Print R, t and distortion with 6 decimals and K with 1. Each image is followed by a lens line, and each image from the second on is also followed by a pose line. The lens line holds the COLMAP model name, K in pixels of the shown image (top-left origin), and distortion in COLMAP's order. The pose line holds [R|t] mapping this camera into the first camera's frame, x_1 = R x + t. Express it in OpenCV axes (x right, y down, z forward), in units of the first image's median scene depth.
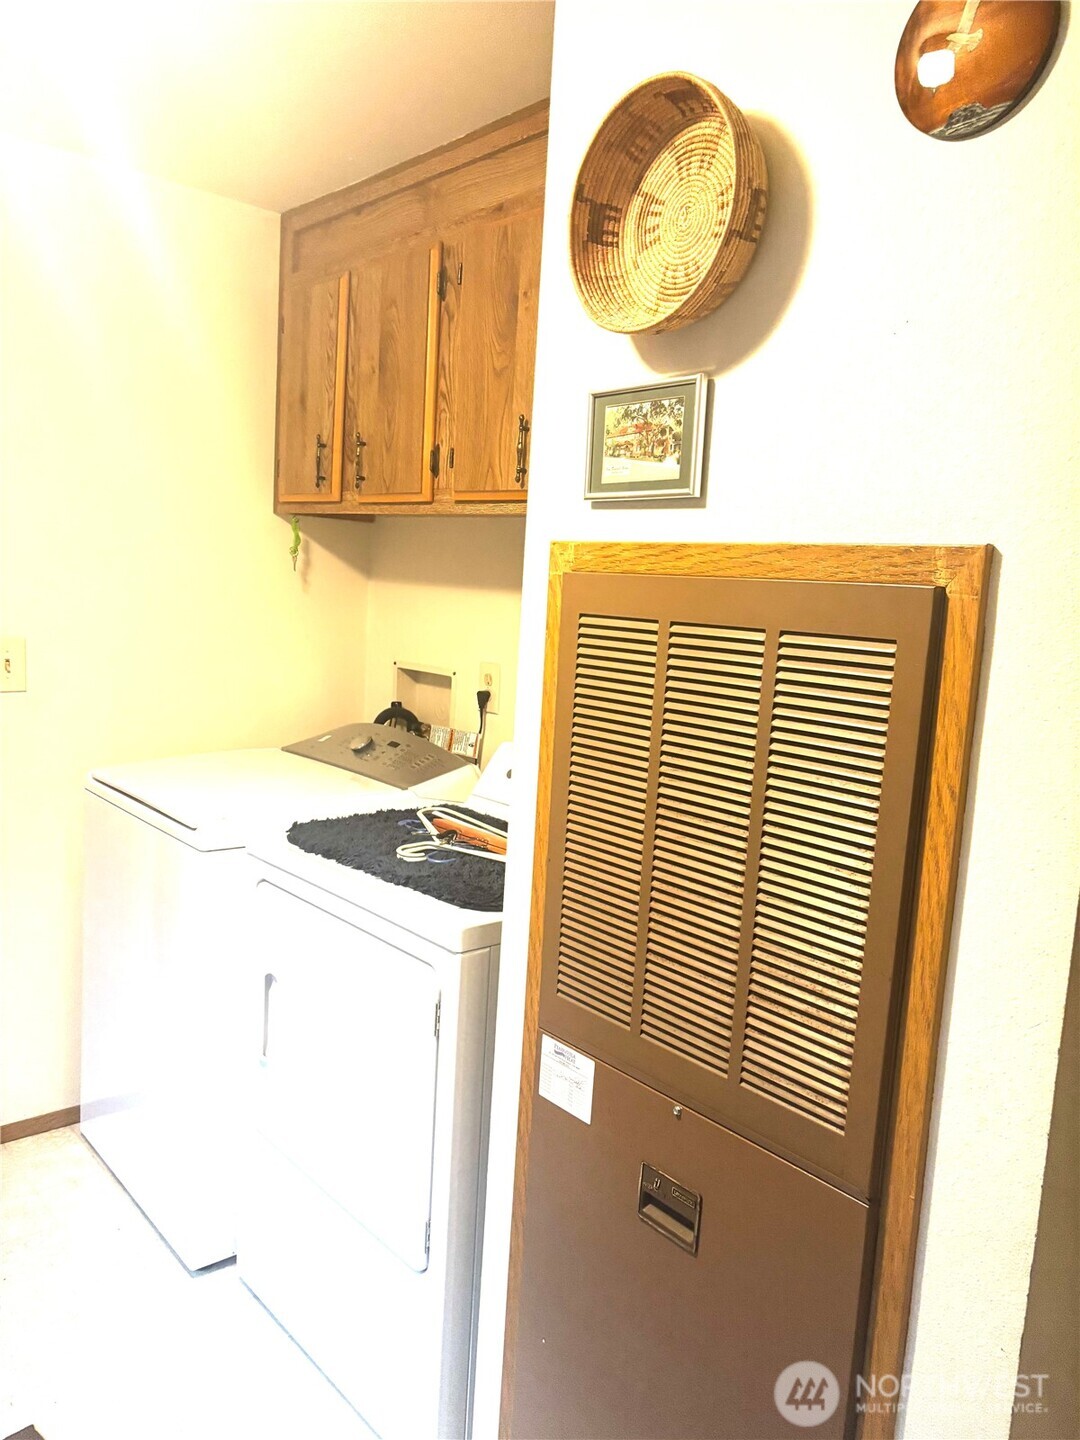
lens RADIAL K [[1074.3, 0, 540.0], [0, 1074.3, 720.0], [0, 0, 1]] dist [0.060596, -0.001746]
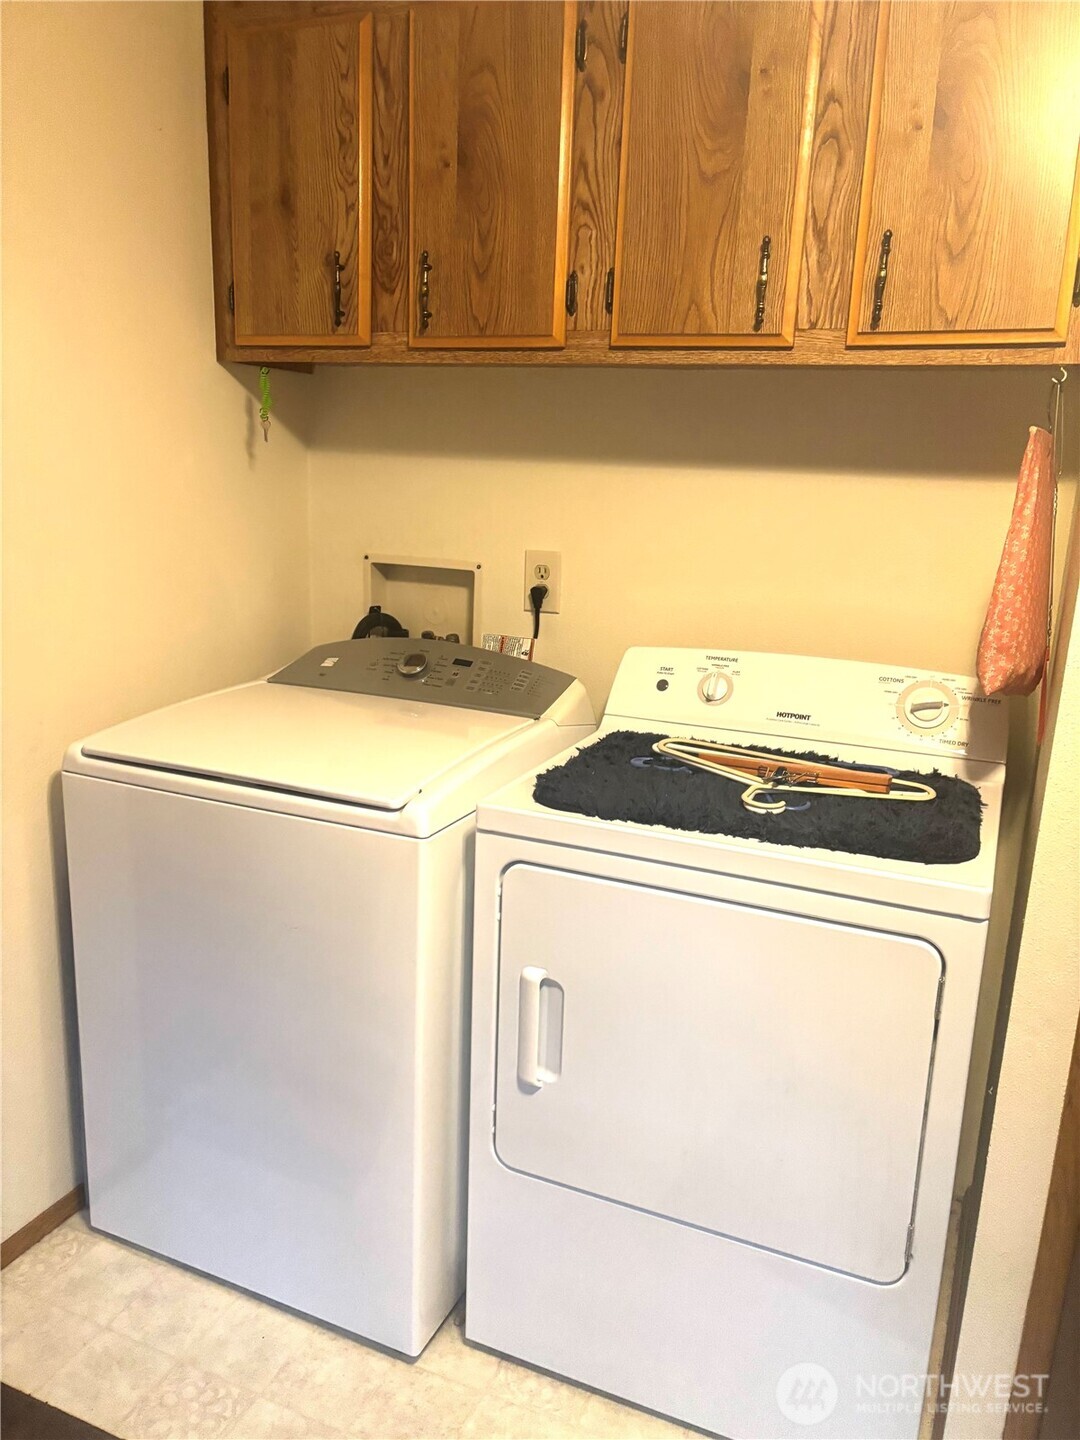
lens RADIAL K [[1135.6, 0, 540.0], [0, 1135.6, 720.0], [0, 0, 1]] dist [-0.038676, 0.149557]
pose [[0.906482, -0.124498, 0.403473, -0.448682], [0.074730, 0.987763, 0.136895, -0.048554], [-0.415579, -0.093942, 0.904693, 0.234441]]
